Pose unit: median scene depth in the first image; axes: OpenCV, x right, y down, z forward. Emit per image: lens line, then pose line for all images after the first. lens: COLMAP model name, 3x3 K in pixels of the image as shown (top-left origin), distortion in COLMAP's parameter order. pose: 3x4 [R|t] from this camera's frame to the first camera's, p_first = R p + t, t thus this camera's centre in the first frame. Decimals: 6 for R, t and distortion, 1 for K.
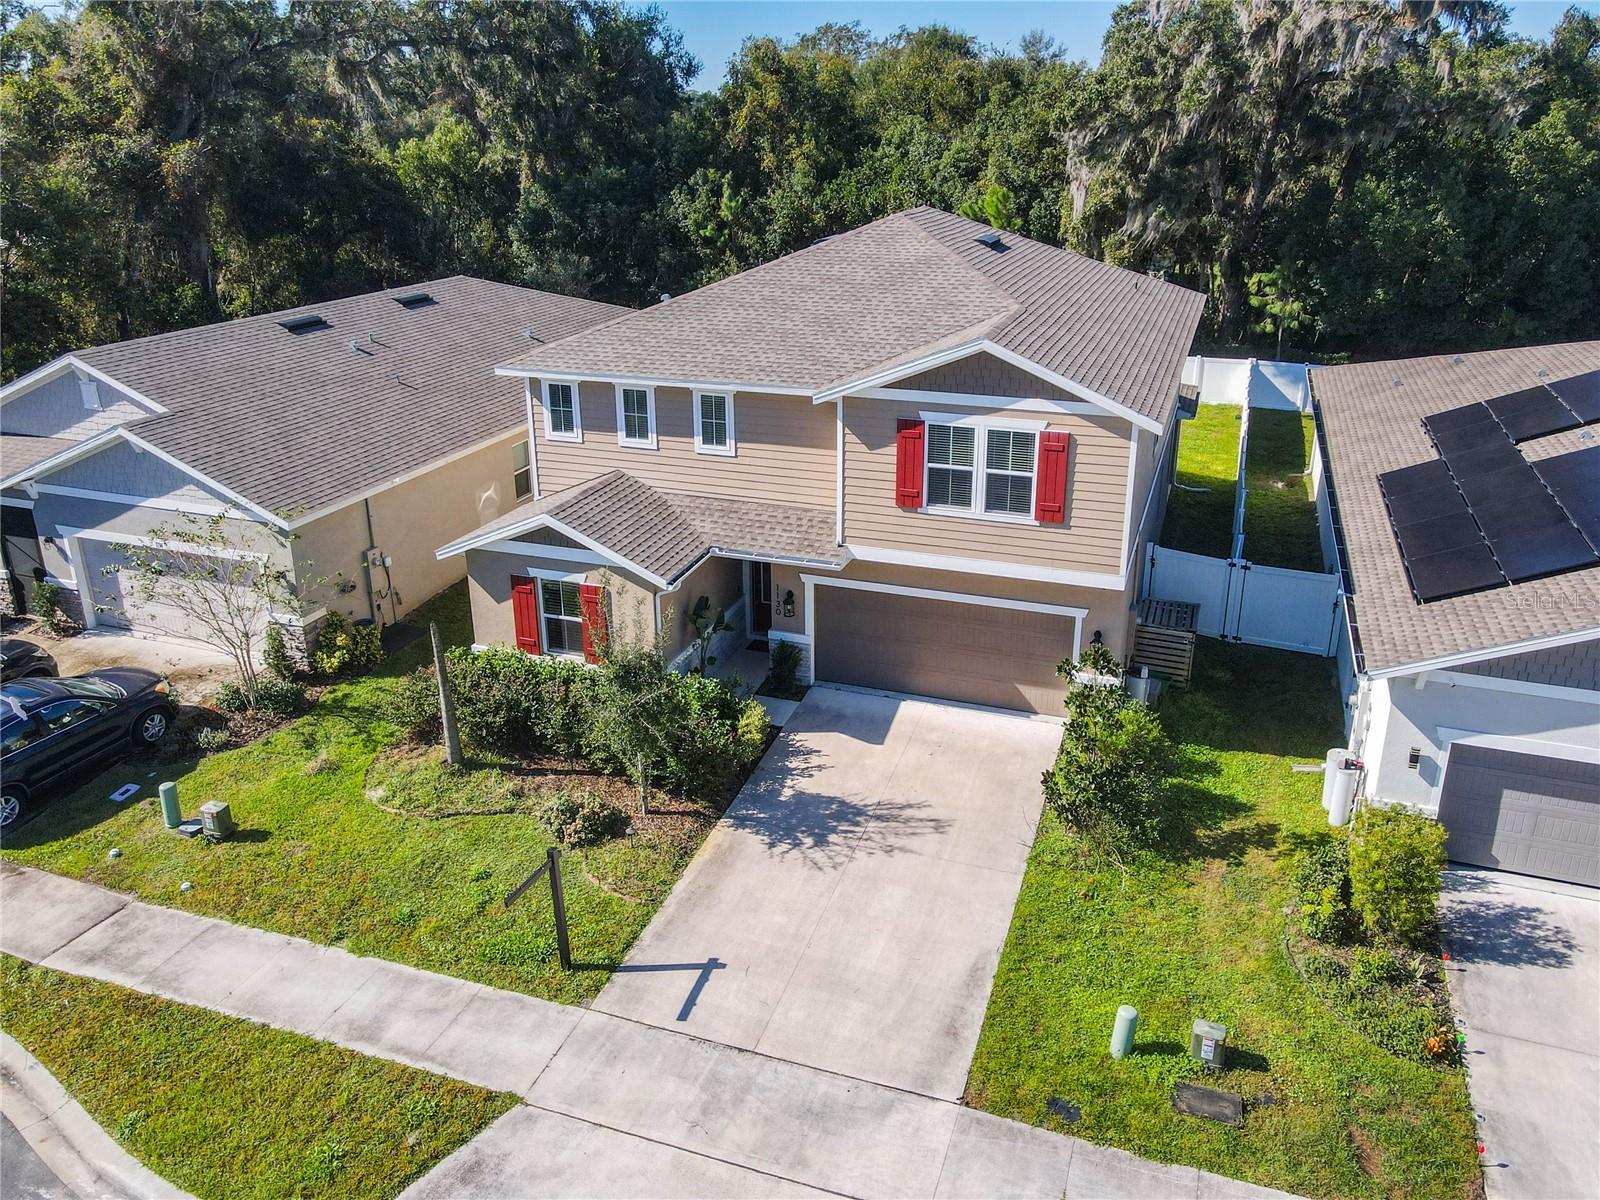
lens RADIAL K [[1194.5, 0, 818.5], [0, 1194.5, 565.0], [0, 0, 1]] dist [0.021166, 0.001953]
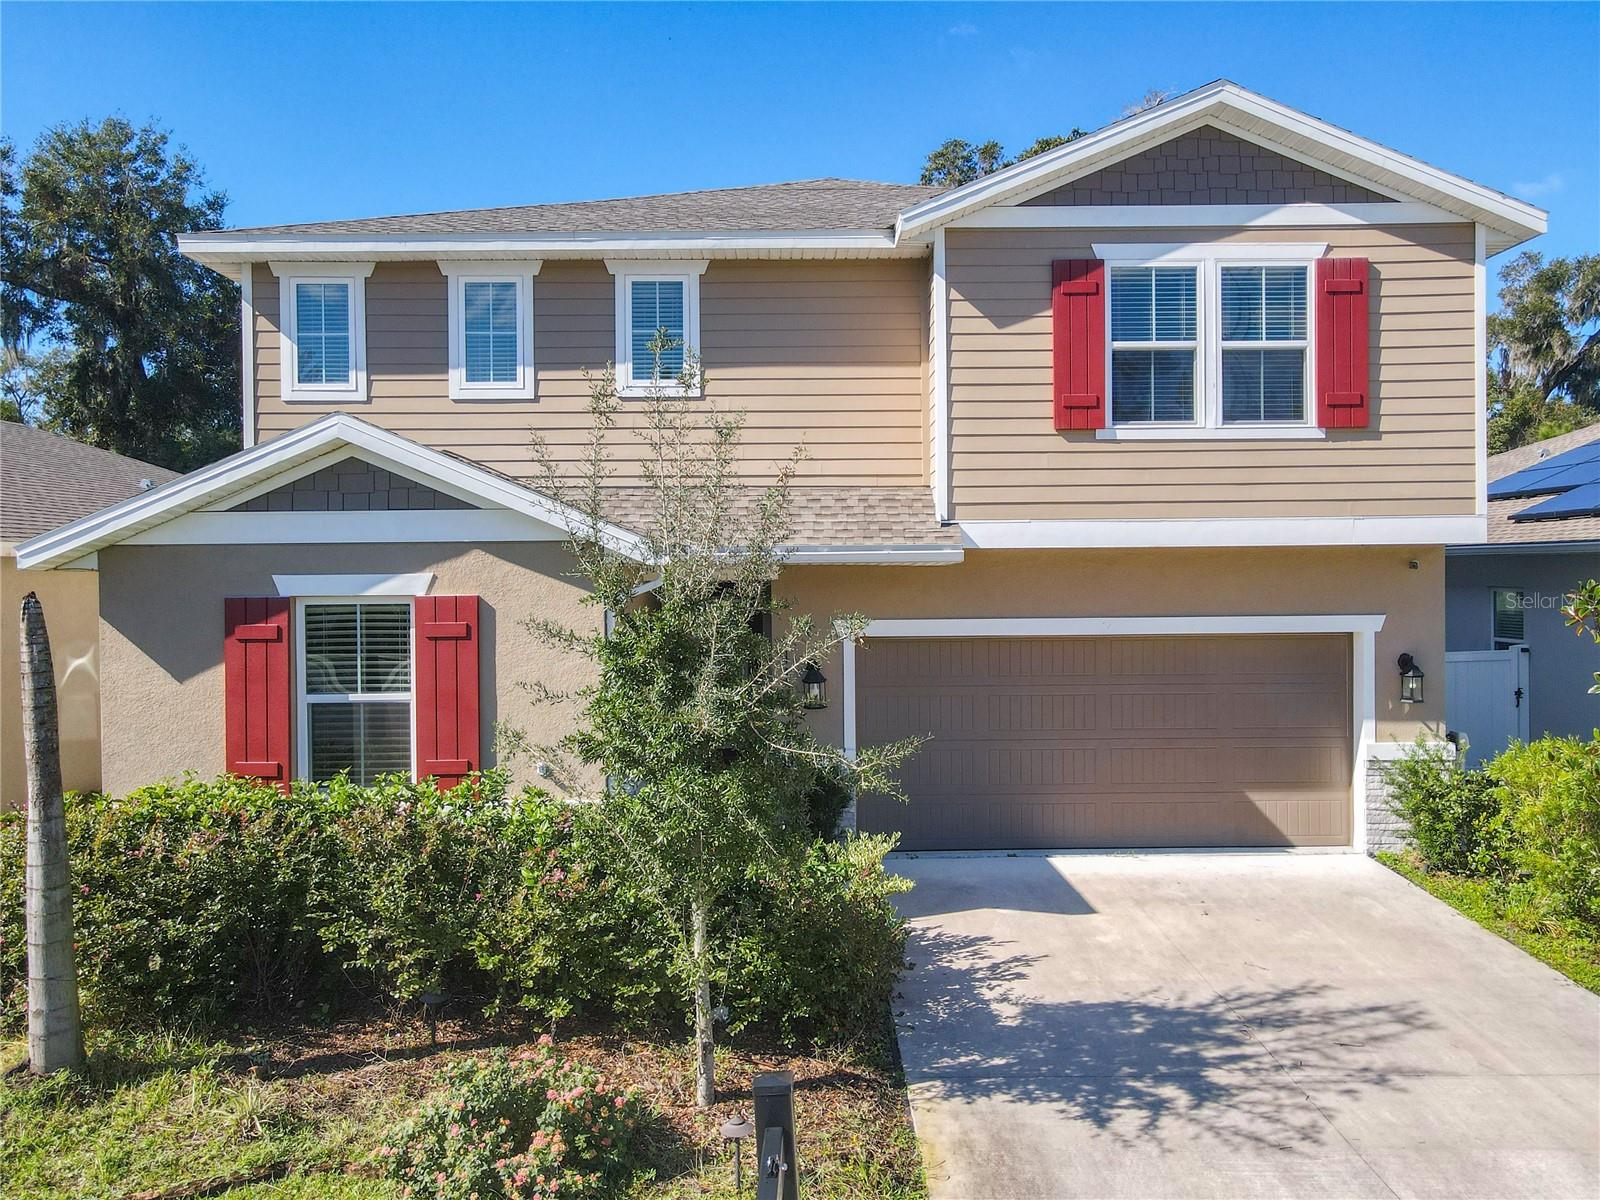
lens RADIAL K [[1188.0, 0, 811.1], [0, 1188.0, 590.2], [0, 0, 1]] dist [0.025839, 0.002720]
pose [[0.939853, -0.013310, 0.341320, -0.223939], [0.128426, 0.939695, -0.316987, 0.175345], [-0.316518, 0.341755, 0.884884, 0.611054]]
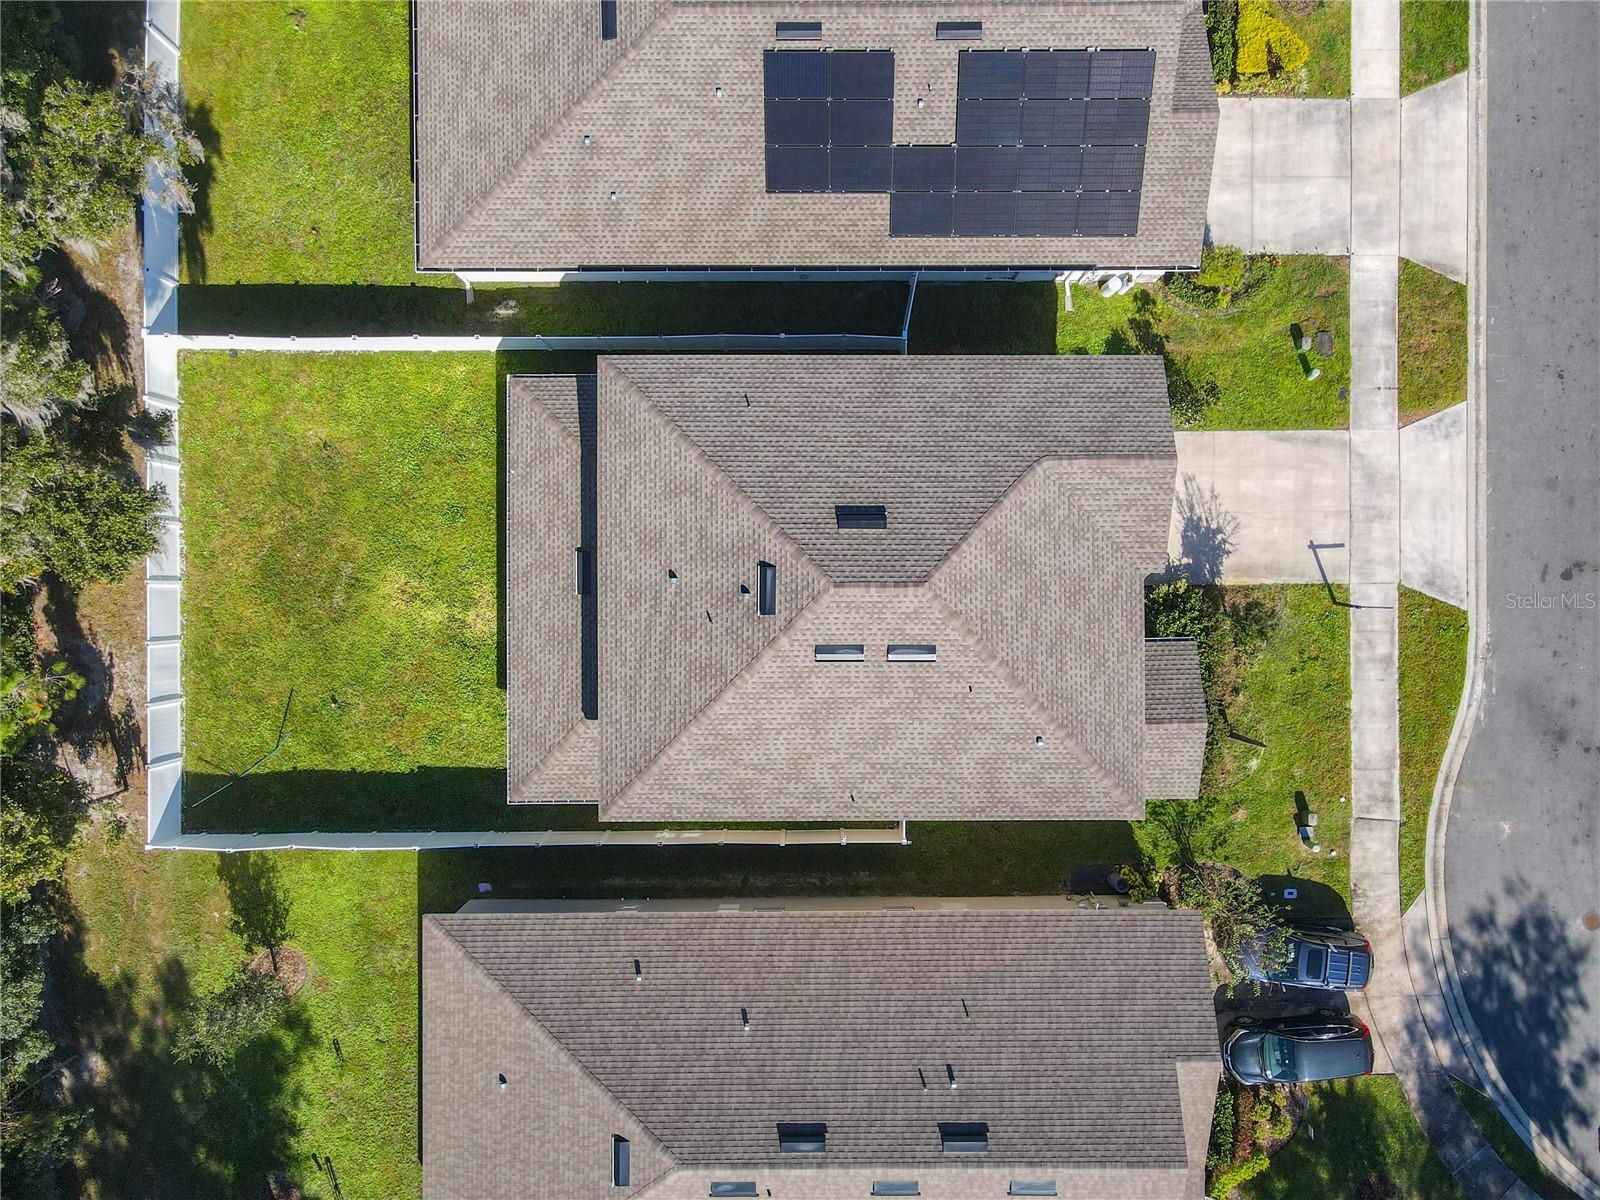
lens RADIAL K [[1188.0, 0, 811.1], [0, 1188.0, 590.2], [0, 0, 1]] dist [0.025839, 0.002720]
pose [[-0.334507, -0.942360, -0.007944, 0.144470], [0.325996, -0.123619, 0.937254, -1.786161], [-0.884212, 0.310928, 0.348558, 0.876758]]
